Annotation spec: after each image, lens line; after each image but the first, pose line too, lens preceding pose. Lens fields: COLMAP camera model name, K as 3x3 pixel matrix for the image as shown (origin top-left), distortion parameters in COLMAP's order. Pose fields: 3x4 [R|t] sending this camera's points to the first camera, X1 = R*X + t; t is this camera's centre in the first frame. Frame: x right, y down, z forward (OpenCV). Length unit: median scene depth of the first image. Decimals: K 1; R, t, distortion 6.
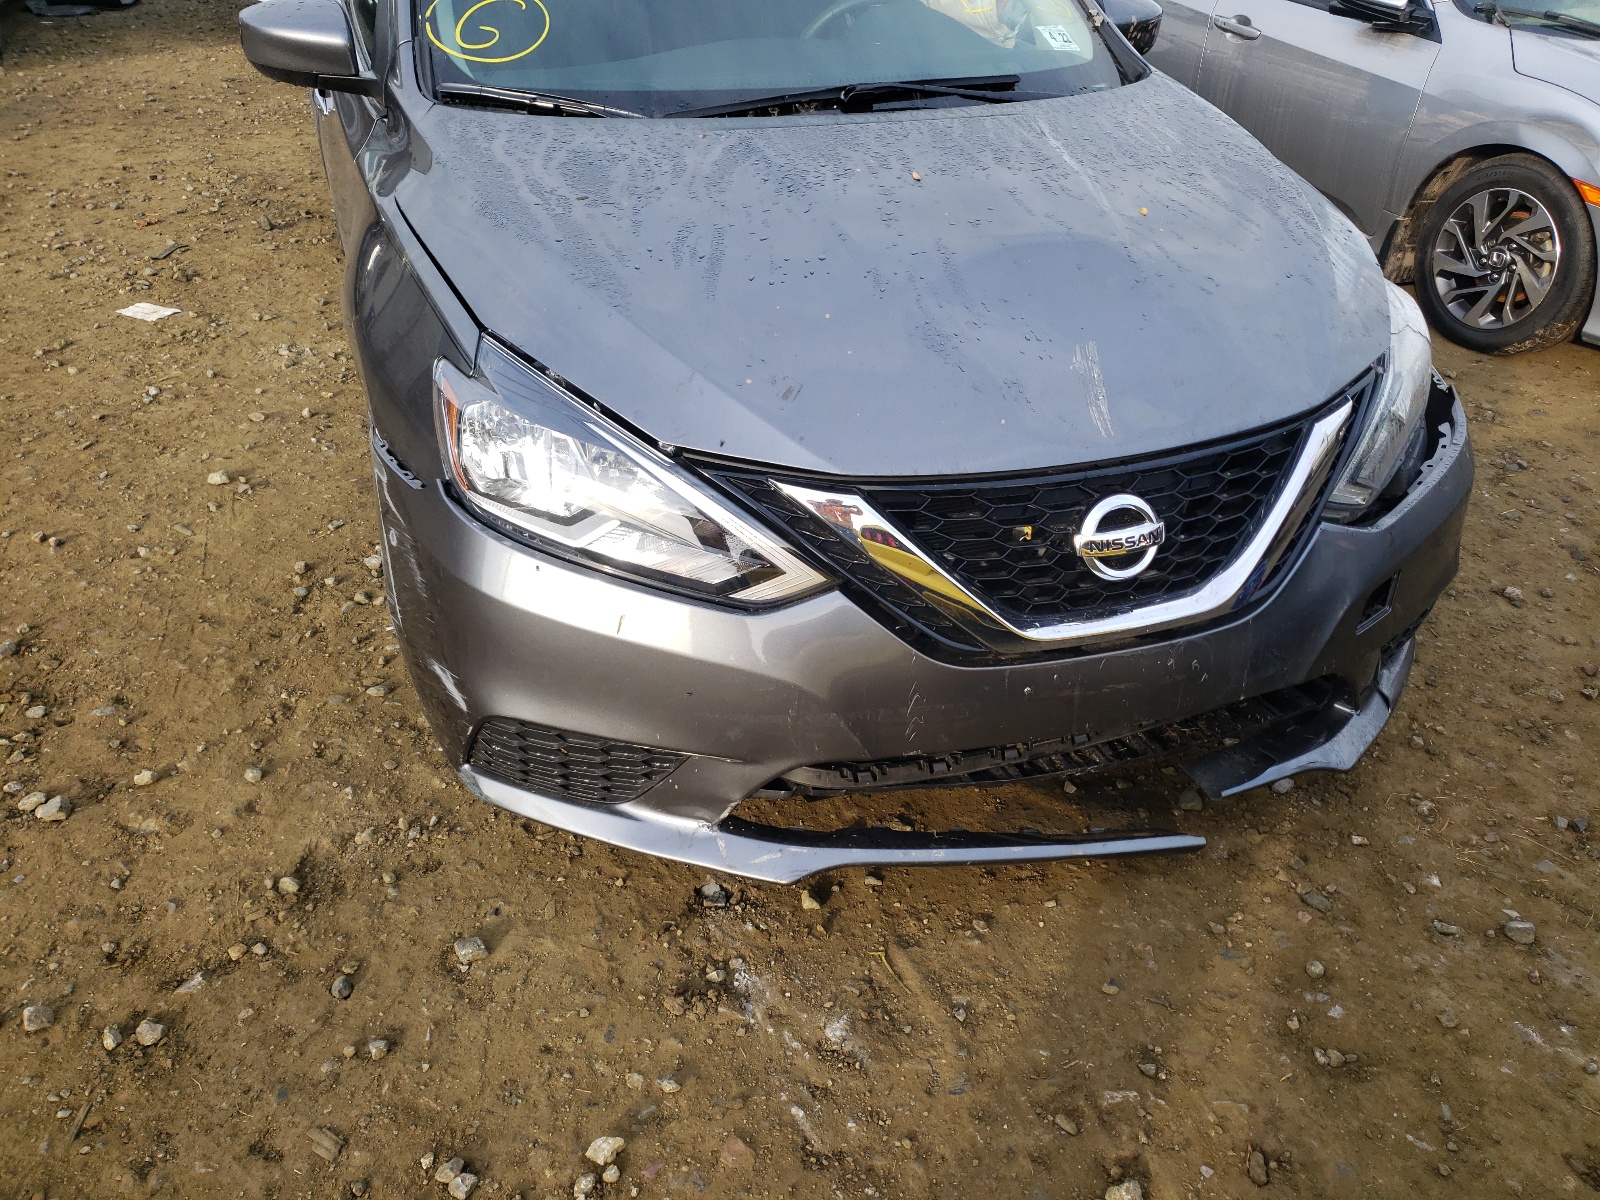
lens RADIAL K [[1224.1, 0, 800.0], [0, 1224.1, 600.0], [0, 0, 1]] dist [0.013580, 0.000880]
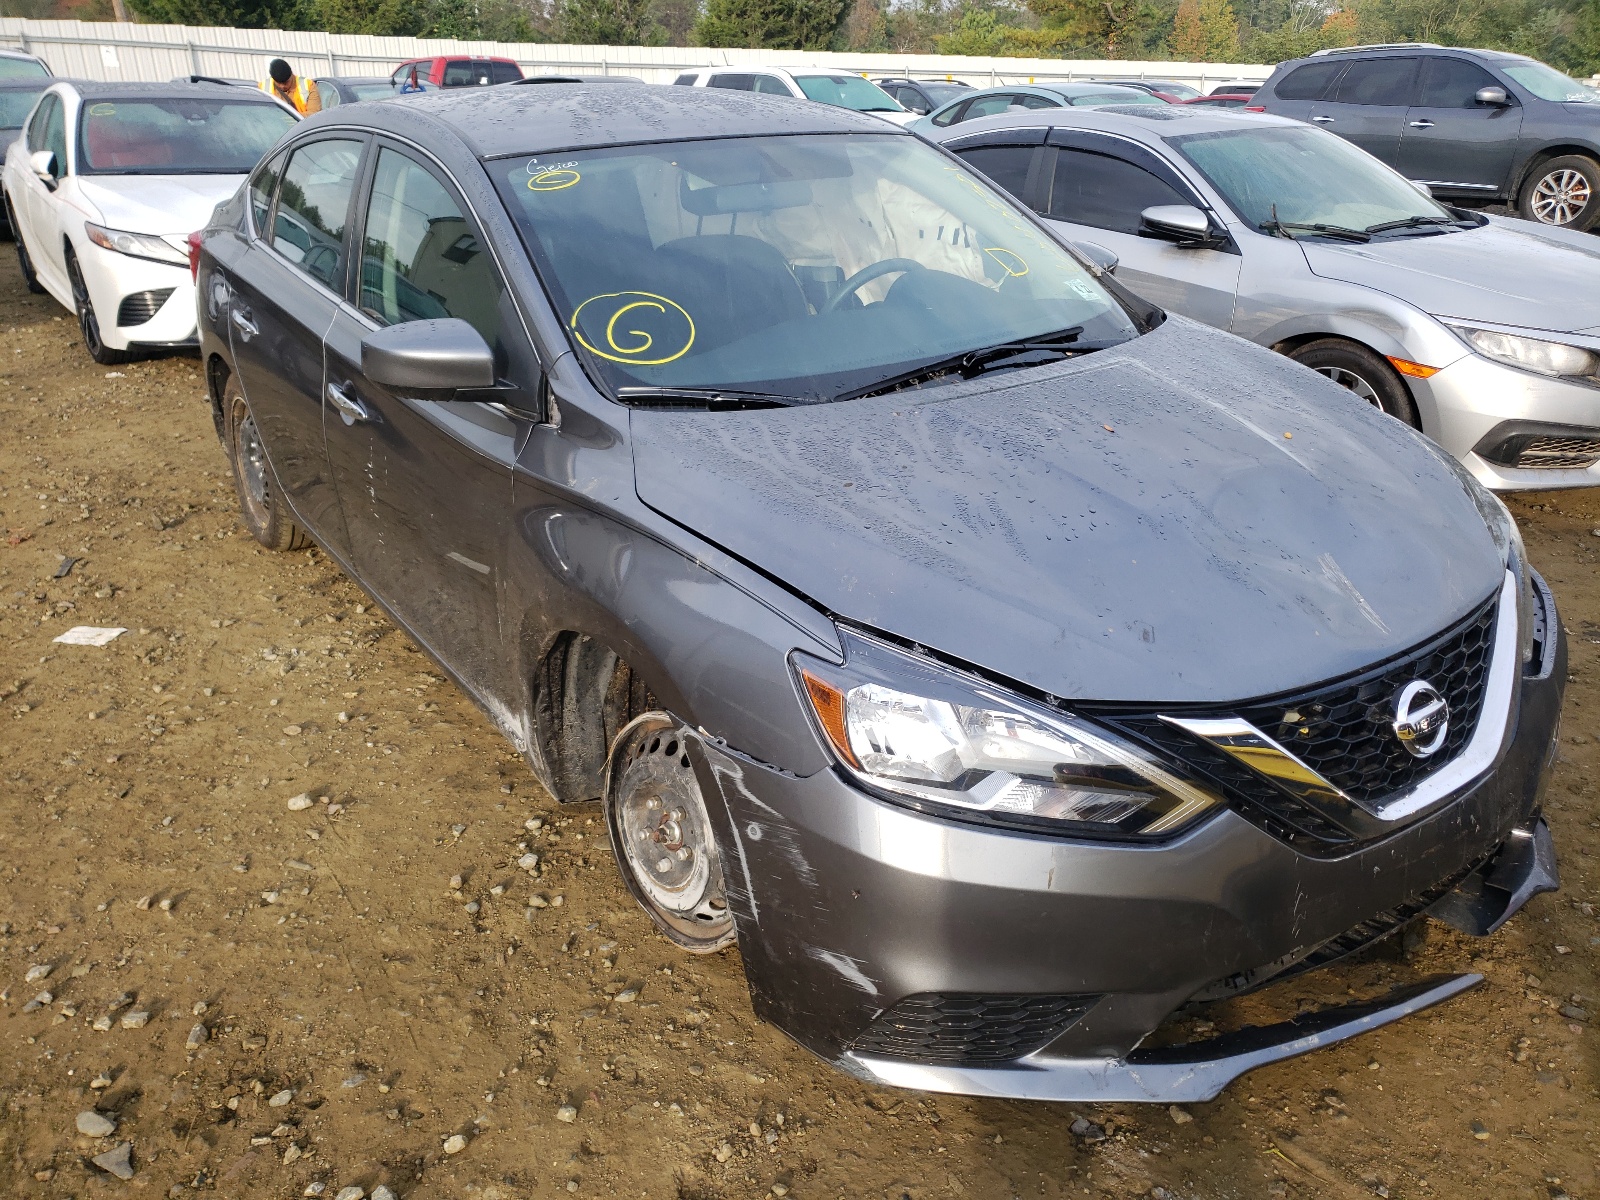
lens RADIAL K [[1236.0, 0, 800.0], [0, 1236.0, 600.0], [0, 0, 1]] dist [0.008193, 0.005729]
pose [[0.965326, -0.137596, 0.221840, -0.382695], [0.171078, 0.975333, -0.139488, -0.069133], [-0.197175, 0.172603, 0.965054, -0.012656]]
